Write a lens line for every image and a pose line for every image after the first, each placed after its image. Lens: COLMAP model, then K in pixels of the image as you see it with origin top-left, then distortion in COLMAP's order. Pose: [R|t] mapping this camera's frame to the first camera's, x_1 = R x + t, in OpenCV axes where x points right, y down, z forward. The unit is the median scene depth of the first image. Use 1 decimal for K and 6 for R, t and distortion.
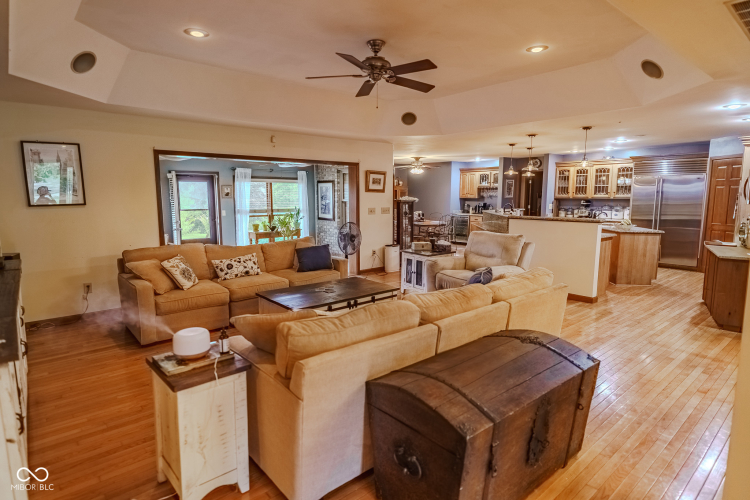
lens RADIAL K [[404.1, 0, 373.7], [0, 404.1, 250.3], [0, 0, 1]] dist [0.024247, -0.013787]
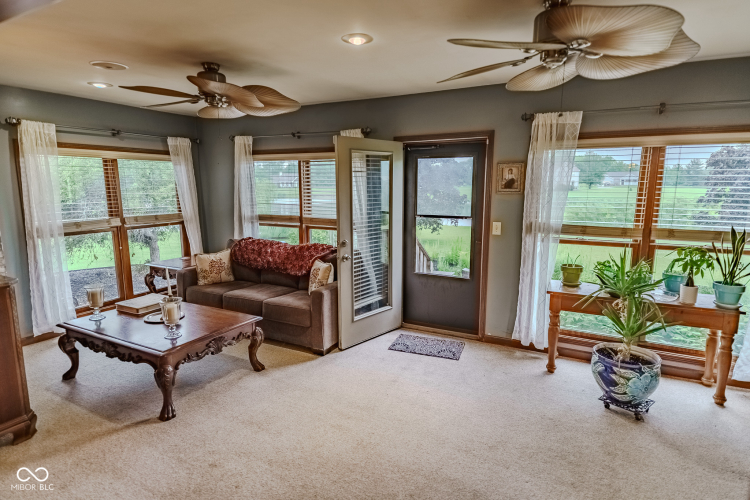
lens RADIAL K [[404.1, 0, 377.4], [0, 404.1, 246.9], [0, 0, 1]] dist [0.024247, -0.013787]
pose [[0.368901, 0.148636, -0.917507, -0.024399], [-0.123249, 0.986236, 0.110216, -0.106348], [0.921261, 0.072423, 0.382143, 0.738242]]
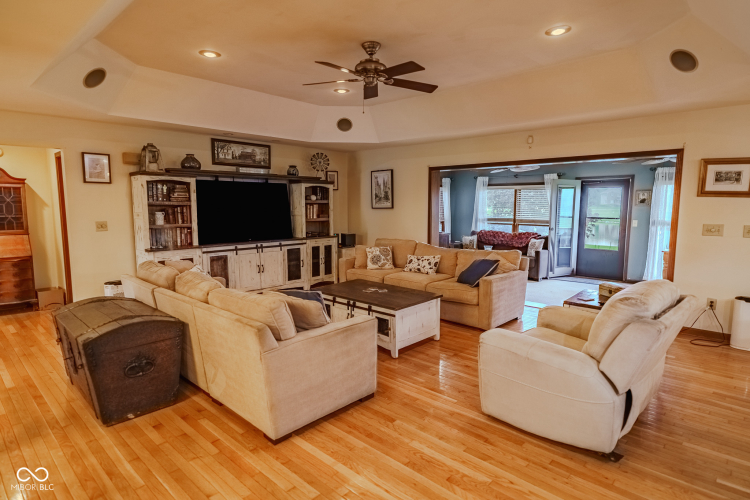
lens RADIAL K [[404.1, 0, 376.4], [0, 404.1, 247.5], [0, 0, 1]] dist [0.024247, -0.013787]
pose [[0.109328, 0.110662, -0.987827, 0.416285], [-0.134395, 0.986304, 0.095617, -0.052621], [0.984878, 0.122305, 0.122703, 0.383752]]
